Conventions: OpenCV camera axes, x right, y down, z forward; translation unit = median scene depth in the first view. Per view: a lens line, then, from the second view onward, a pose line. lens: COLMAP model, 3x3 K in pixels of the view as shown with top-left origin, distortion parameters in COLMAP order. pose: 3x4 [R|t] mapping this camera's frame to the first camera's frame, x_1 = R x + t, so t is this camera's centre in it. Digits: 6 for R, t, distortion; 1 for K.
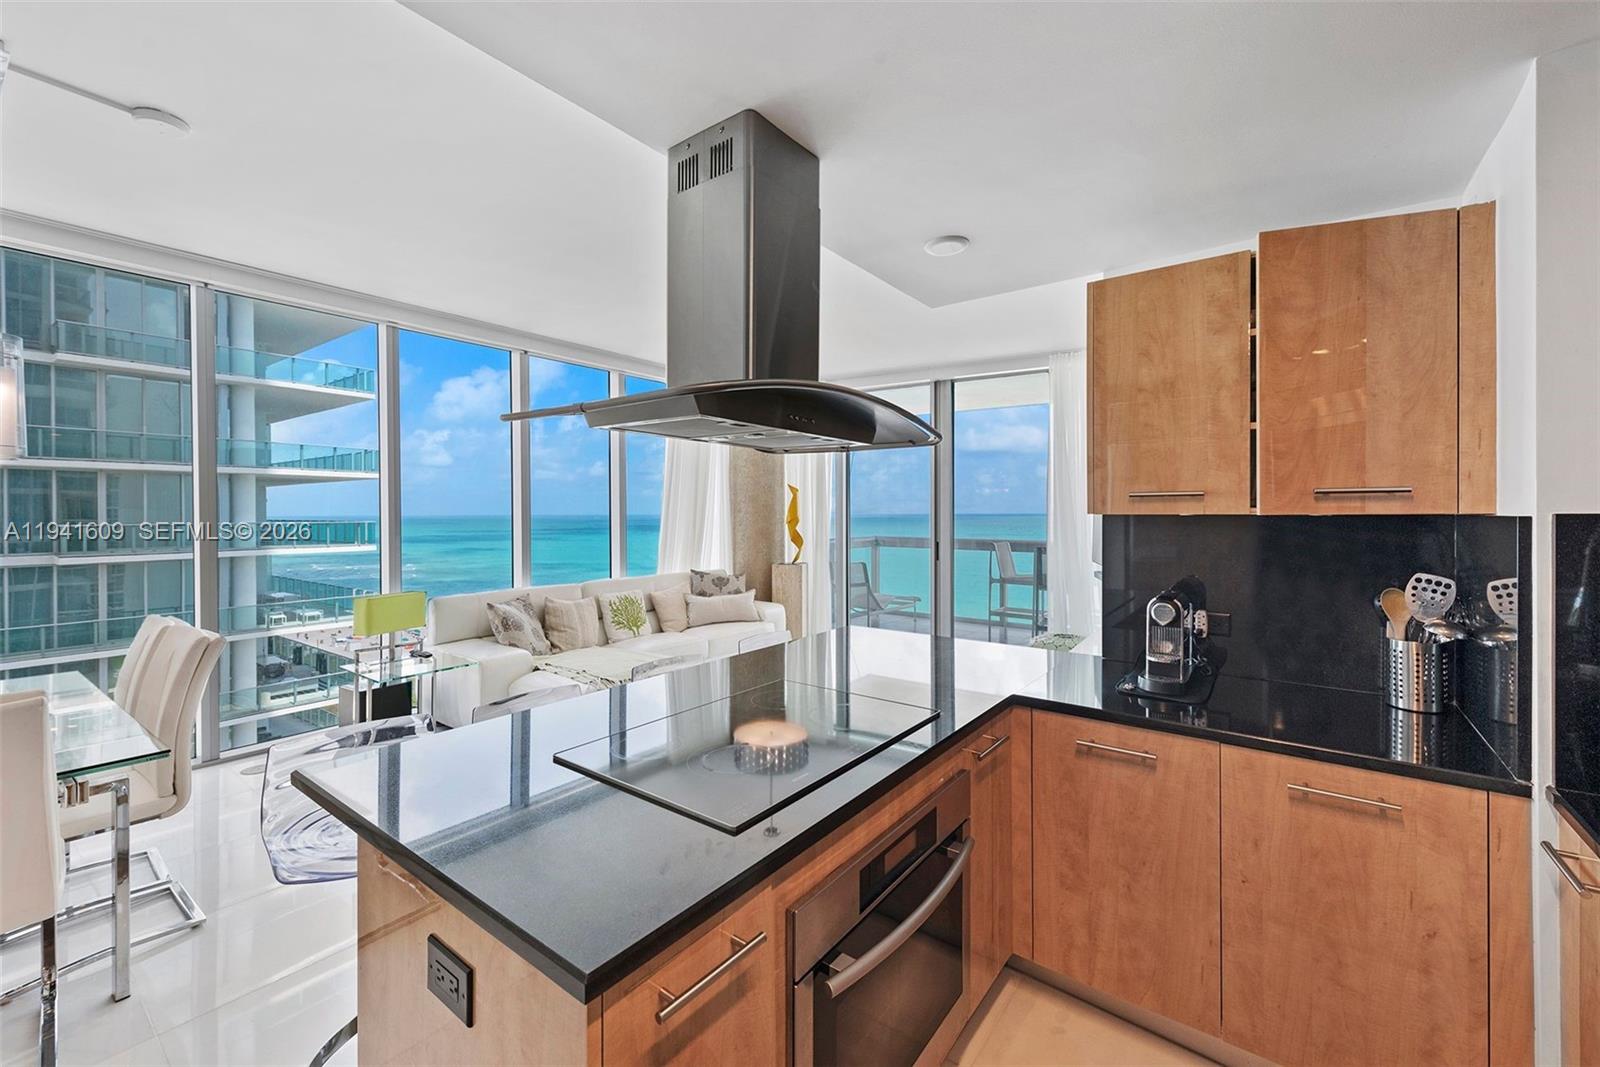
lens RADIAL K [[652.3, 0, 798.4], [0, 652.3, 525.1], [0, 0, 1]] dist [0.001471, -0.000559]
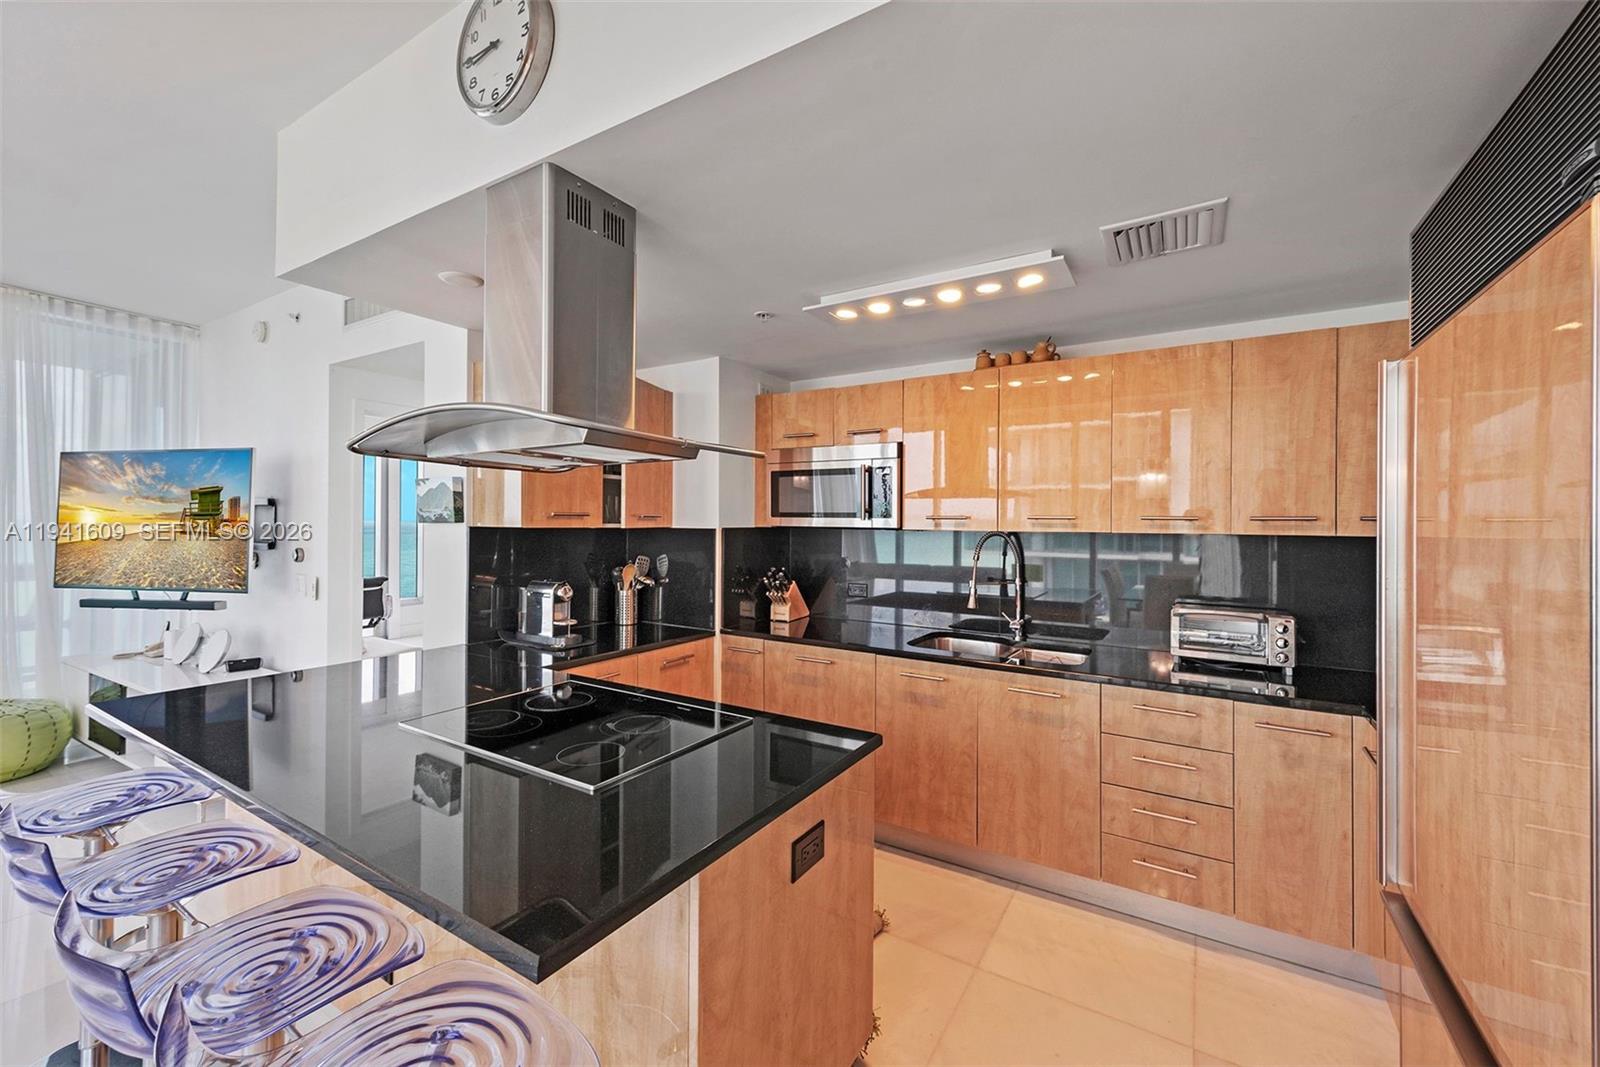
lens RADIAL K [[652.3, 0, 798.4], [0, 652.3, 525.1], [0, 0, 1]] dist [0.001471, -0.000559]
pose [[-0.096714, 0.010255, 0.995259, -1.051855], [-0.000112, 0.999947, -0.010314, -0.003013], [-0.995312, -0.001109, -0.096708, 0.609842]]
